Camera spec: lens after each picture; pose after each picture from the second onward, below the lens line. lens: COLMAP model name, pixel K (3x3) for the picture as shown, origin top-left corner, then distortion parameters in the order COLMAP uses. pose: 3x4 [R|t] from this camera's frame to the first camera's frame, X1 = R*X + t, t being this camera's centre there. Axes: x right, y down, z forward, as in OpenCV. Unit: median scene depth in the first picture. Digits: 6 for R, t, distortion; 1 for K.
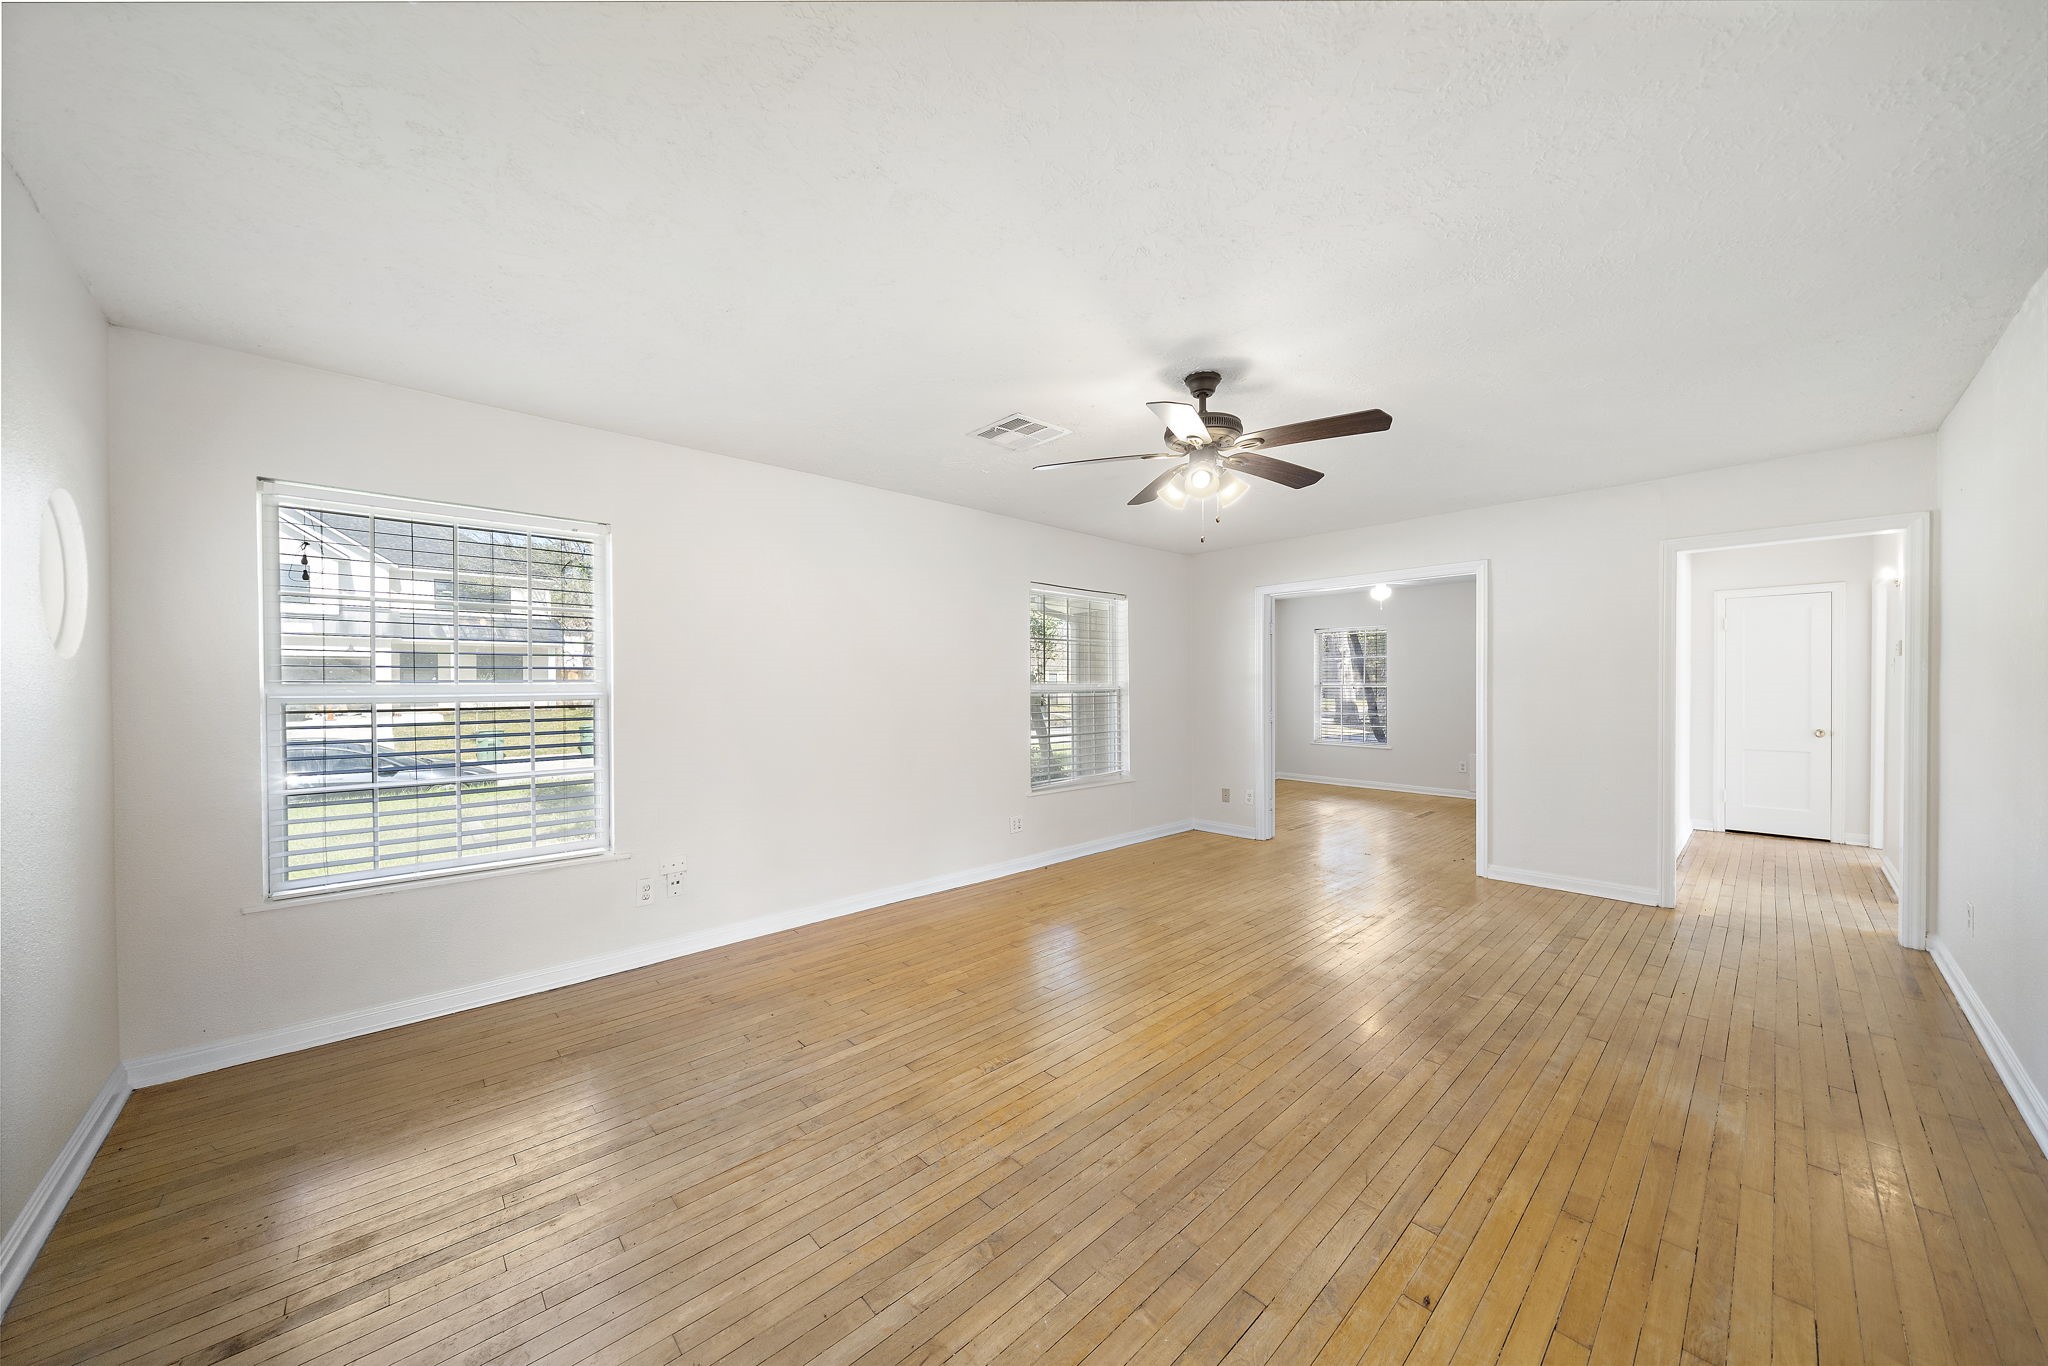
lens RADIAL K [[703.2, 0, 1005.6], [0, 703.2, 689.5], [0, 0, 1]] dist [-0.000564, -0.000169]
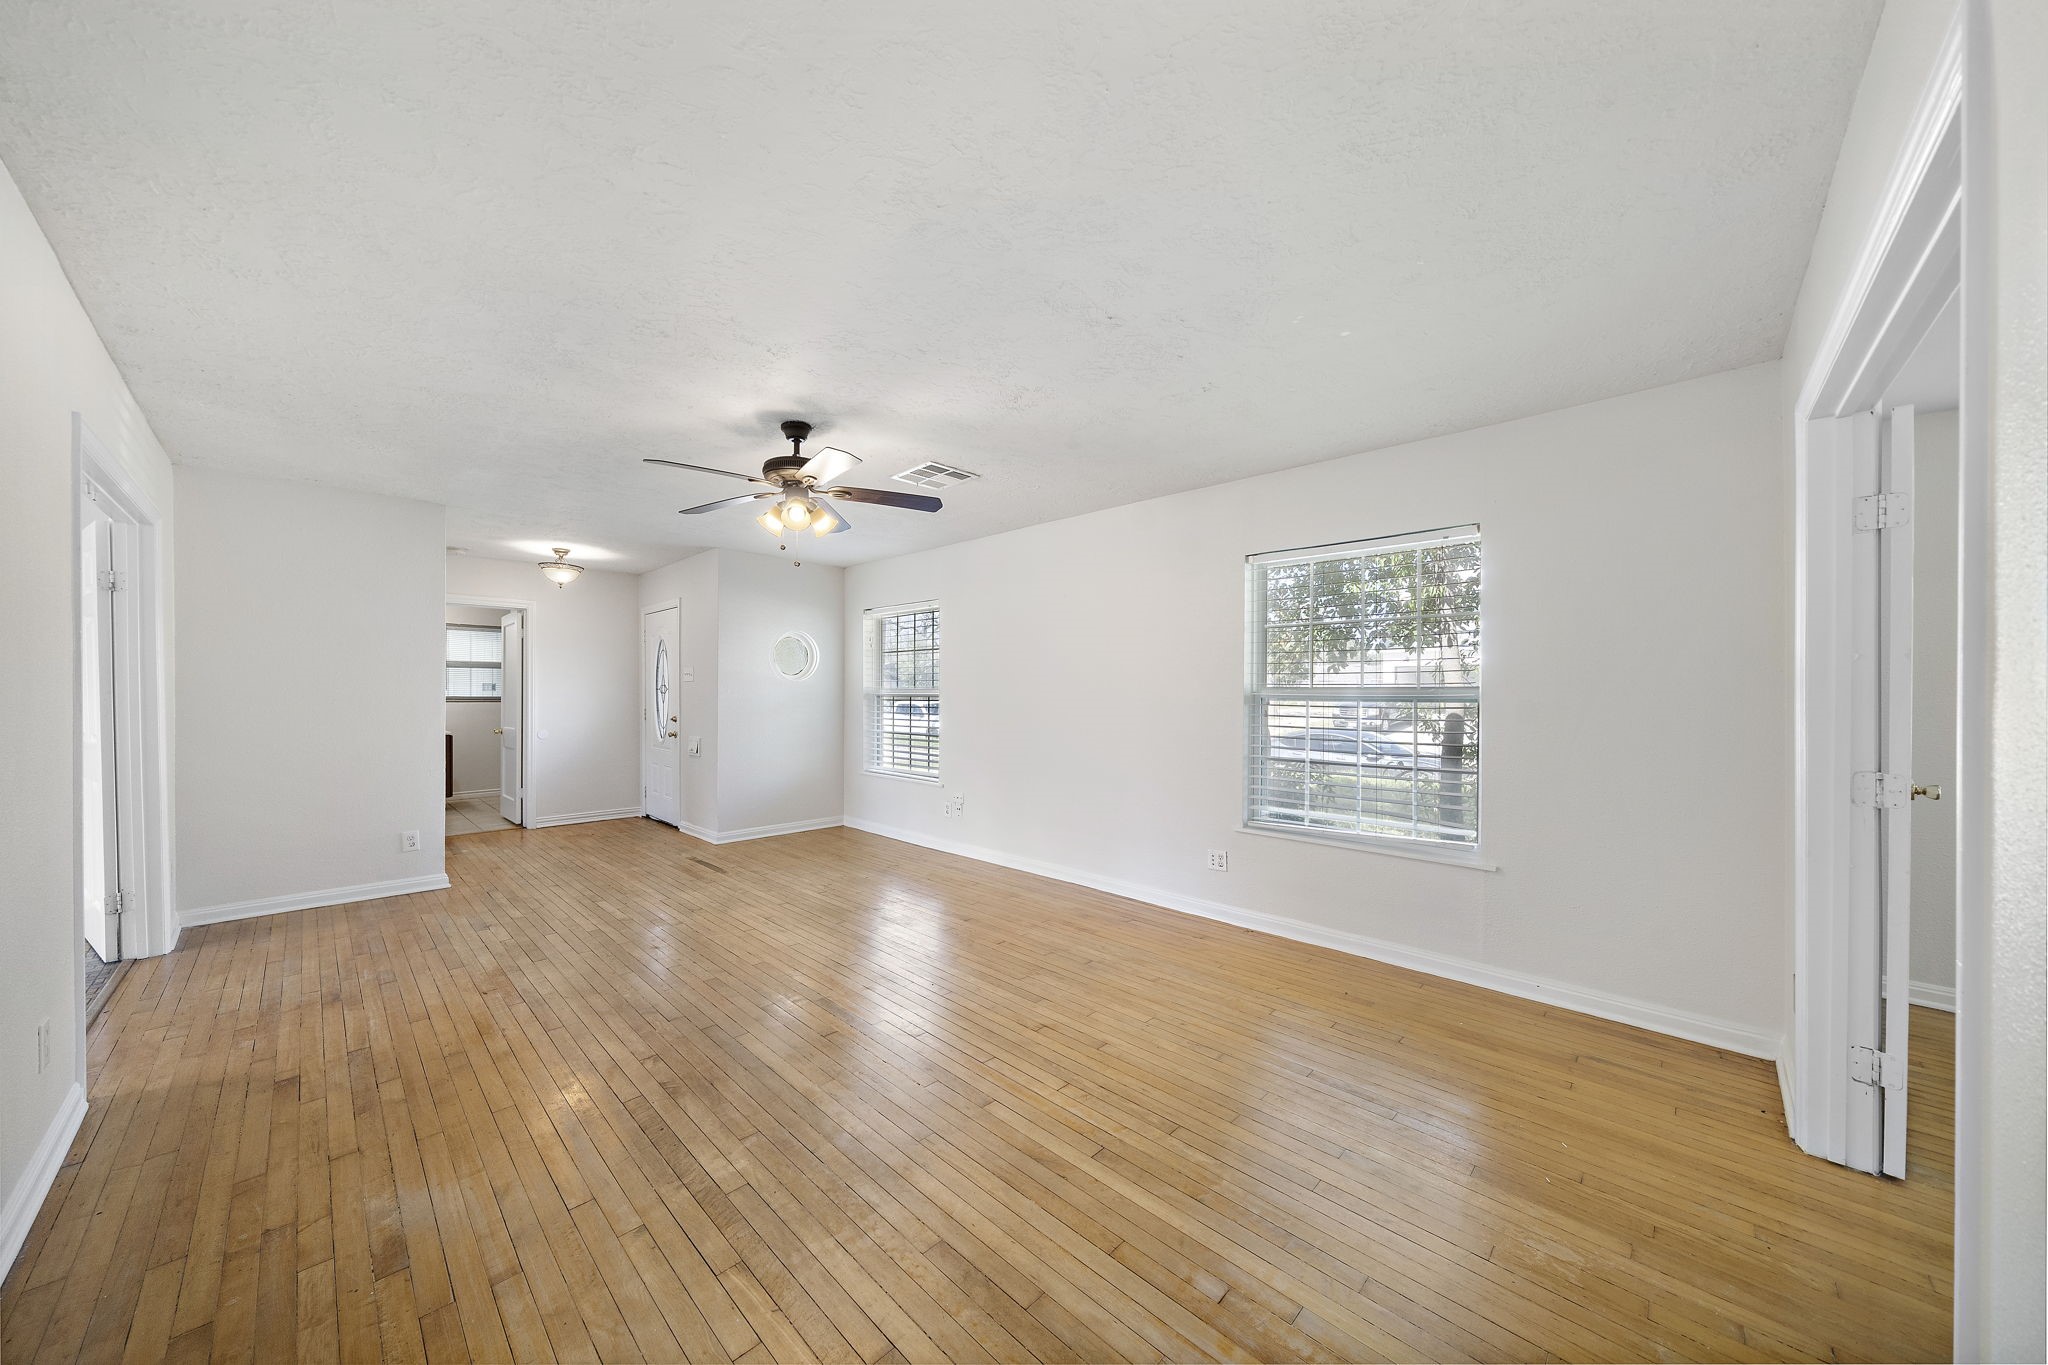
lens RADIAL K [[703.2, 0, 1005.6], [0, 703.2, 689.0], [0, 0, 1]] dist [-0.000564, -0.000169]
pose [[0.054814, 0.004045, -0.998488, 1.028032], [-0.012377, 0.999918, 0.003371, -0.003837], [0.998420, 0.012173, 0.054860, 0.912439]]
